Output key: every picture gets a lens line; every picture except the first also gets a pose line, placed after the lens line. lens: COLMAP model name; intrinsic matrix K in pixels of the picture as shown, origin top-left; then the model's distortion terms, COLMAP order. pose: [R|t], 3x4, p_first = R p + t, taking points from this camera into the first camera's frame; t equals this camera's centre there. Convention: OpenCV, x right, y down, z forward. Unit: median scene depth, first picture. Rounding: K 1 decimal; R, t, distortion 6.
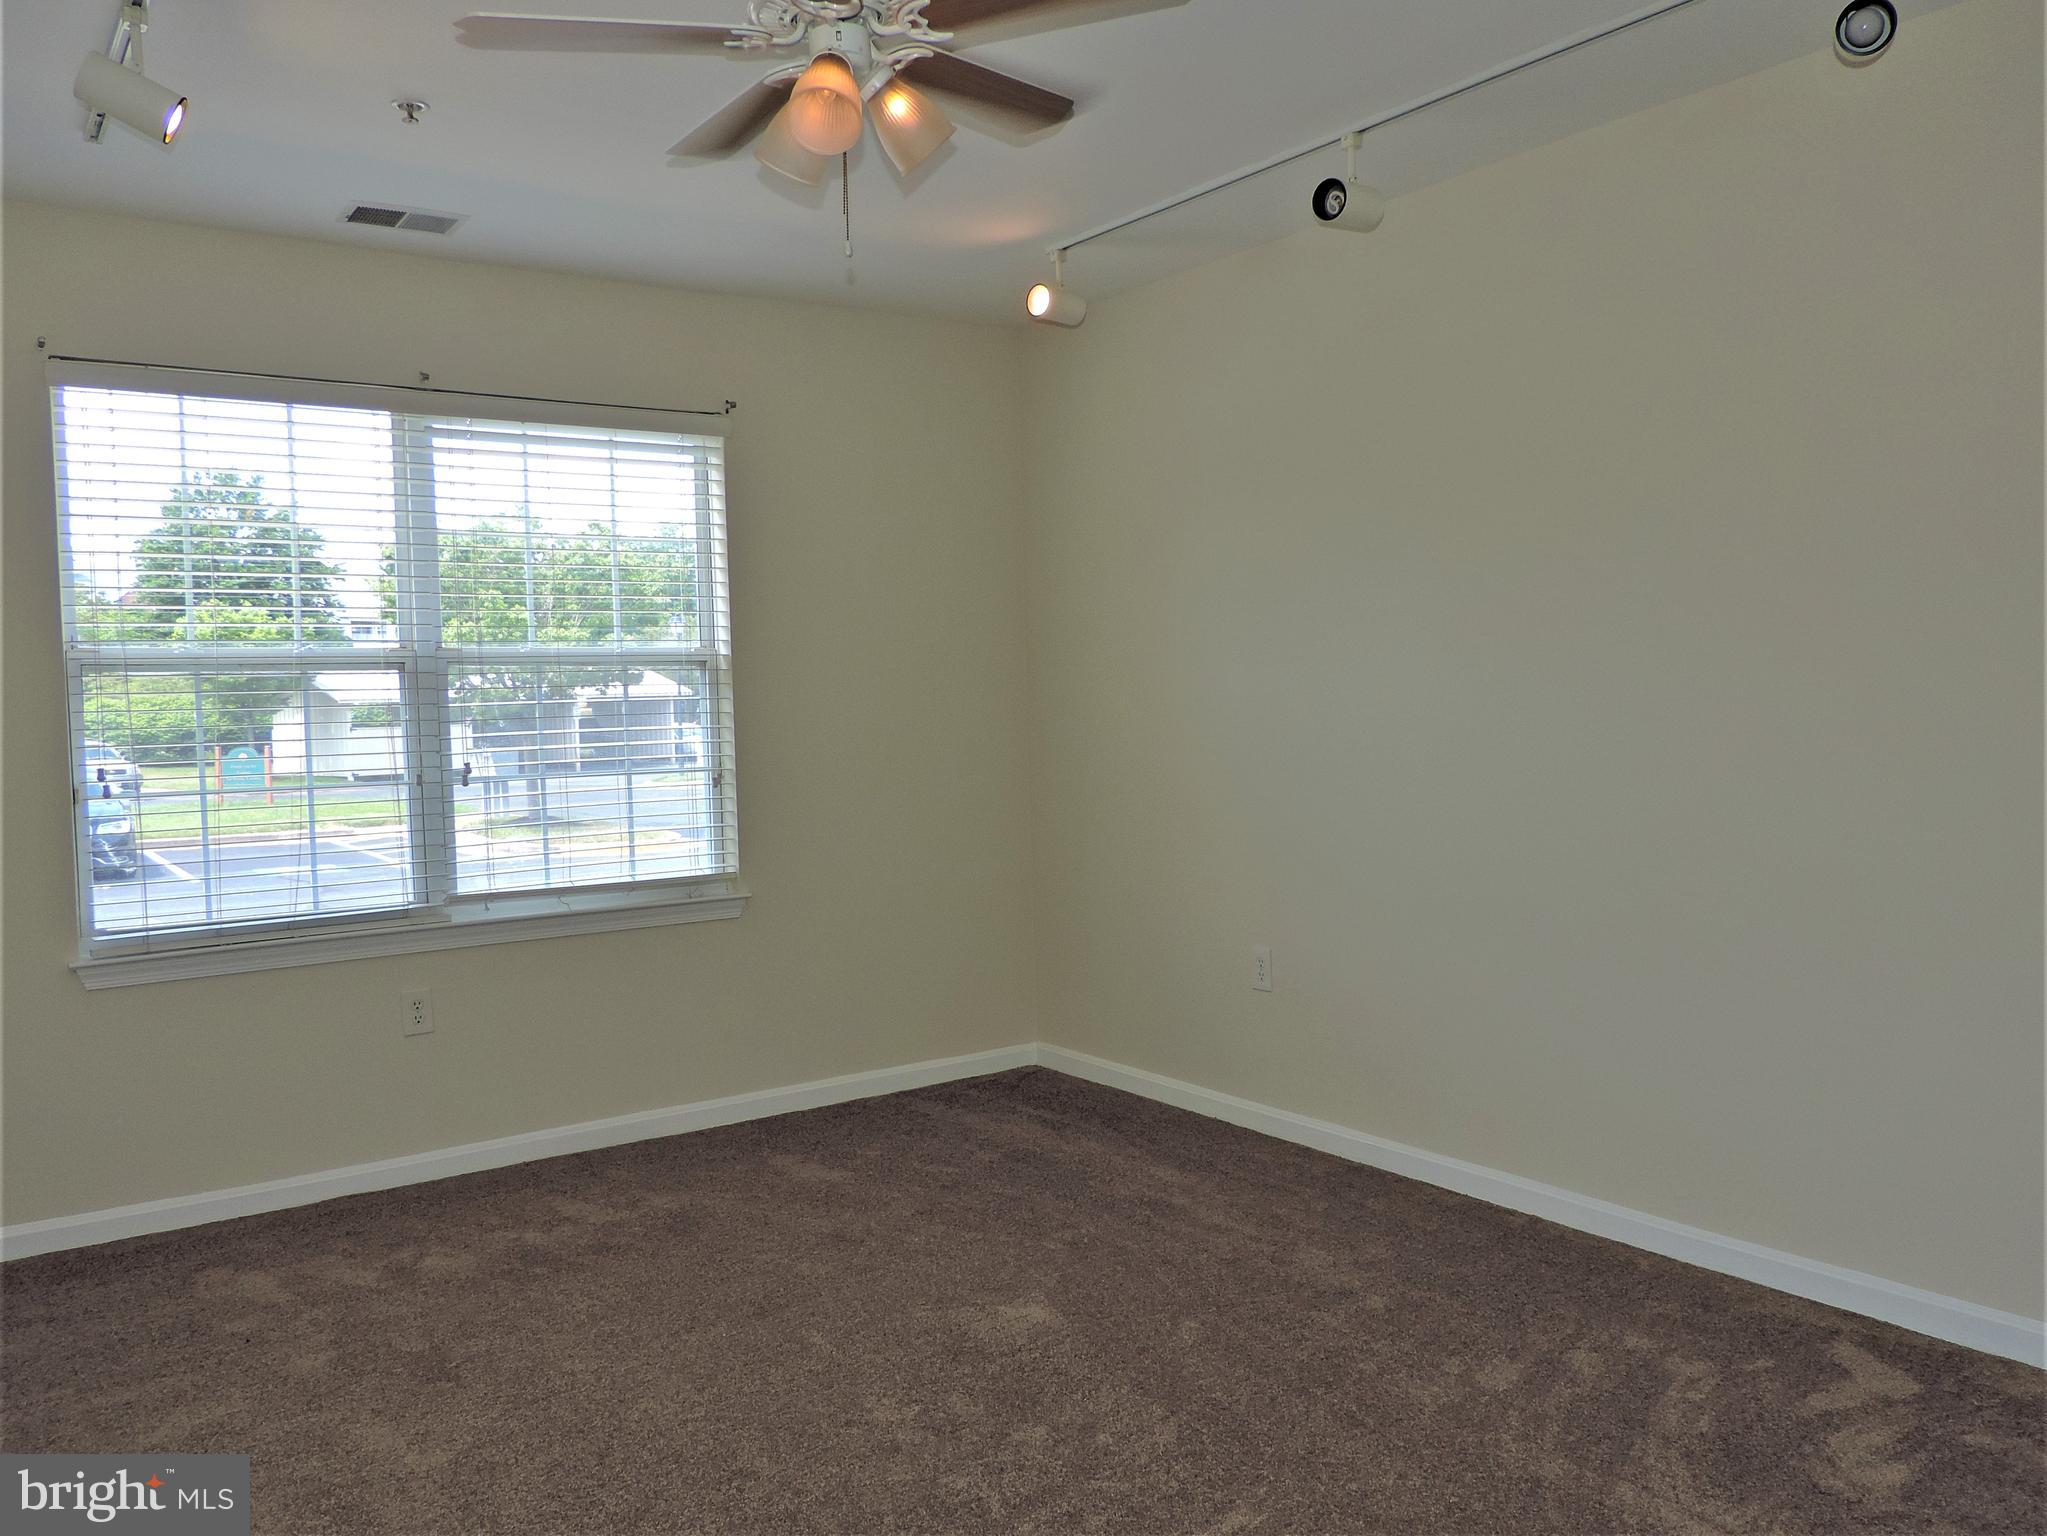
lens RADIAL K [[1561.7, 0, 1024.5], [0, 1561.7, 772.3], [0, 0, 1]] dist [-0.008217, -0.003110]
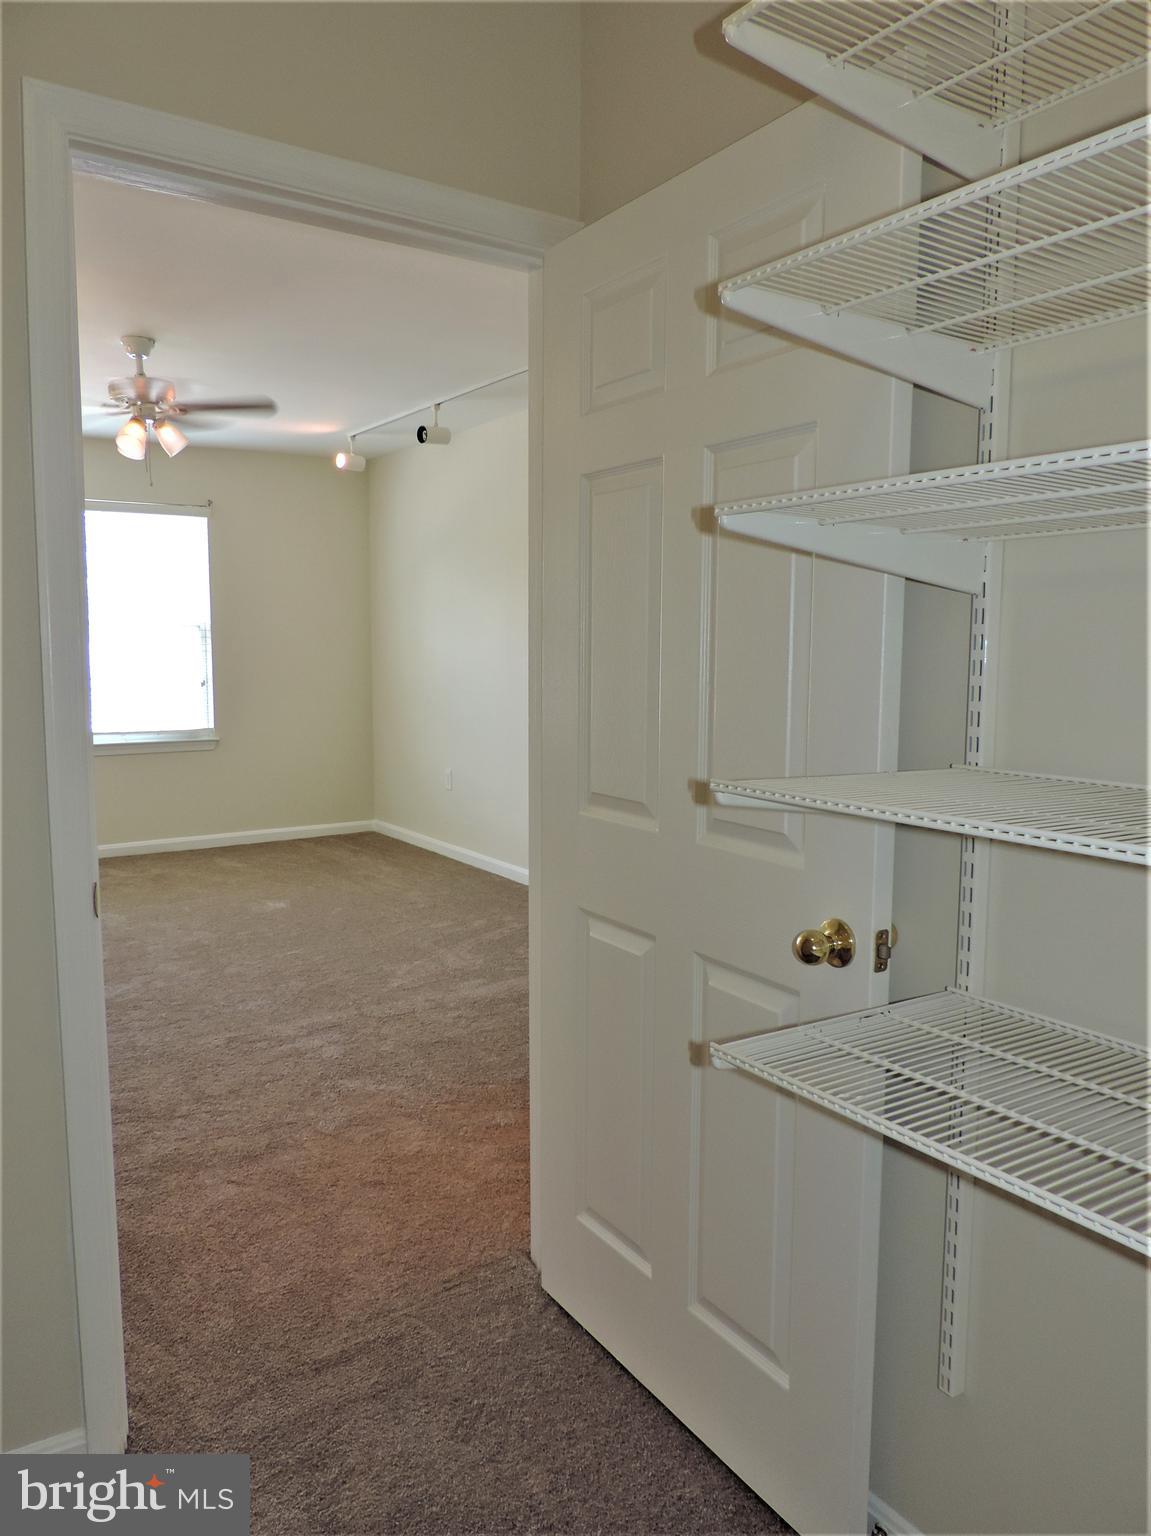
lens RADIAL K [[1105.3, 0, 585.9], [0, 1105.3, 766.3], [0, 0, 1]] dist [-0.017962, 0.001961]
pose [[0.999242, 0.033436, -0.019960, 0.384068], [-0.032222, 0.997778, 0.058315, 0.014710], [0.021866, -0.057628, 0.998099, -0.513754]]
